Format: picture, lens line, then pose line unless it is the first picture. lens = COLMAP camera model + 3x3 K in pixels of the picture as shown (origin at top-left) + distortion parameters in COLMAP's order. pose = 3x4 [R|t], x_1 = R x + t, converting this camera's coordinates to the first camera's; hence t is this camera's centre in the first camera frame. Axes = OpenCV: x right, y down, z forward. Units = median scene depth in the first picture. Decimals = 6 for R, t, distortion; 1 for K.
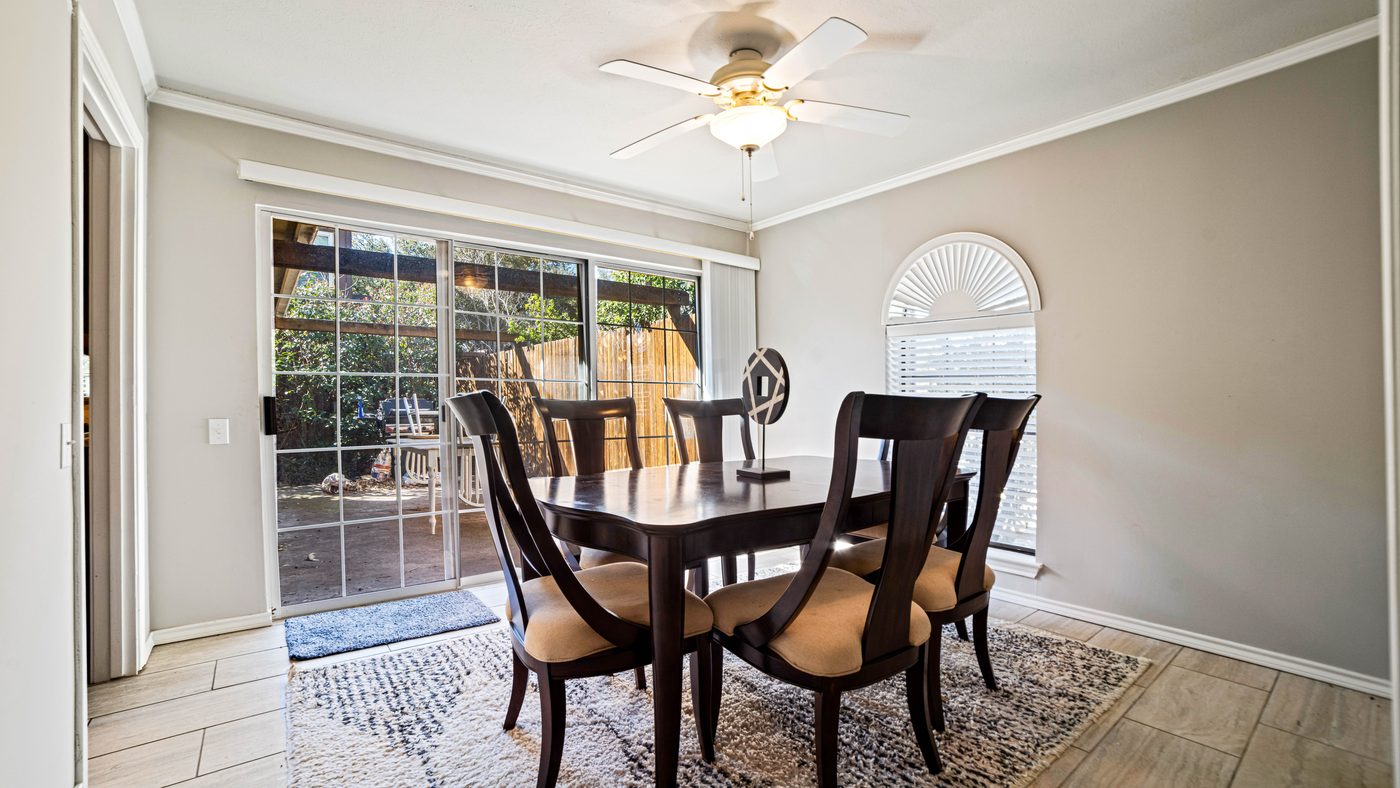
lens RADIAL K [[576.7, 0, 698.3], [0, 576.7, 411.9], [0, 0, 1]] dist [-0.088232, 0.029632]
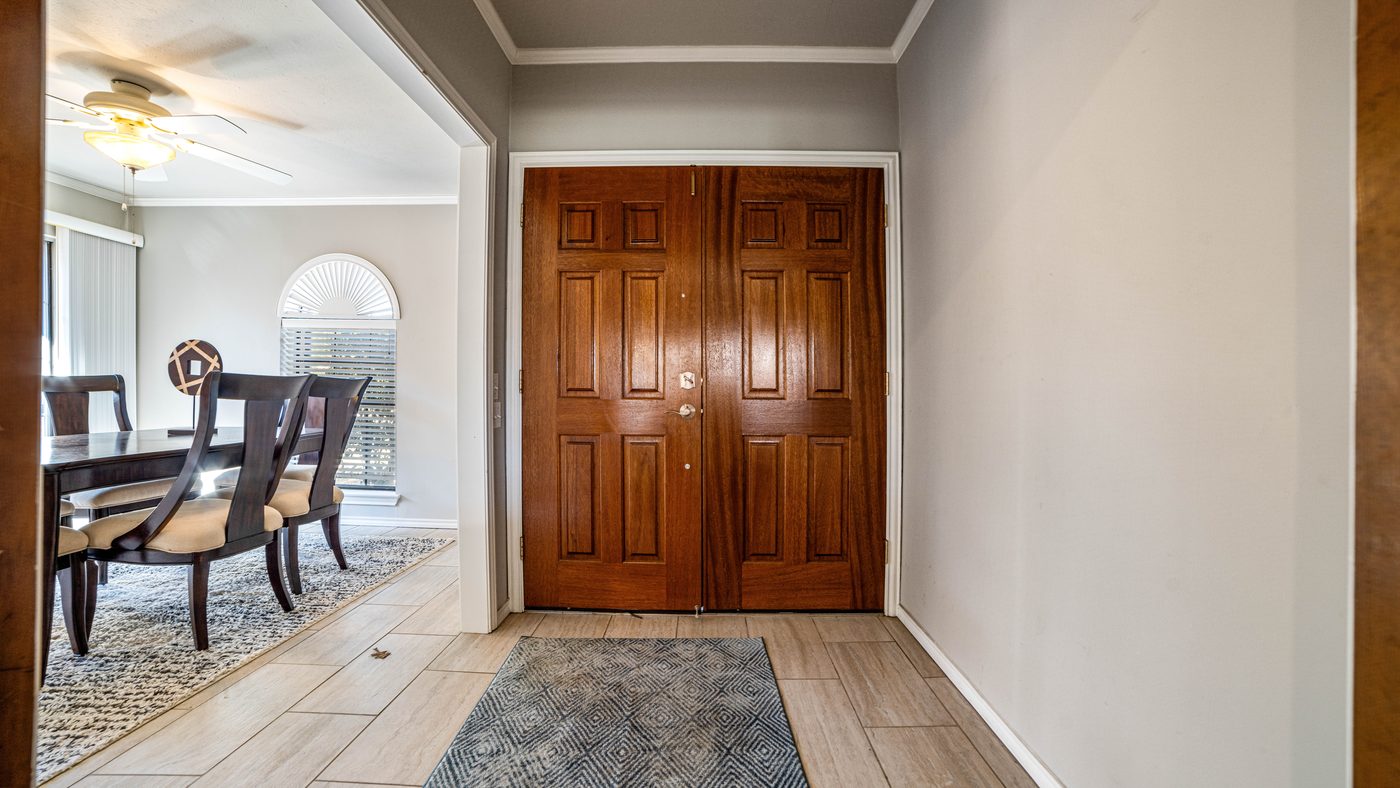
lens RADIAL K [[573.7, 0, 695.5], [0, 573.7, 389.5], [0, 0, 1]] dist [-0.079098, 0.027844]
pose [[0.621311, 0.010882, 0.783489, -0.071332], [-0.000103, 0.999905, -0.013806, 0.027210], [-0.783564, 0.008497, 0.621253, -0.721919]]
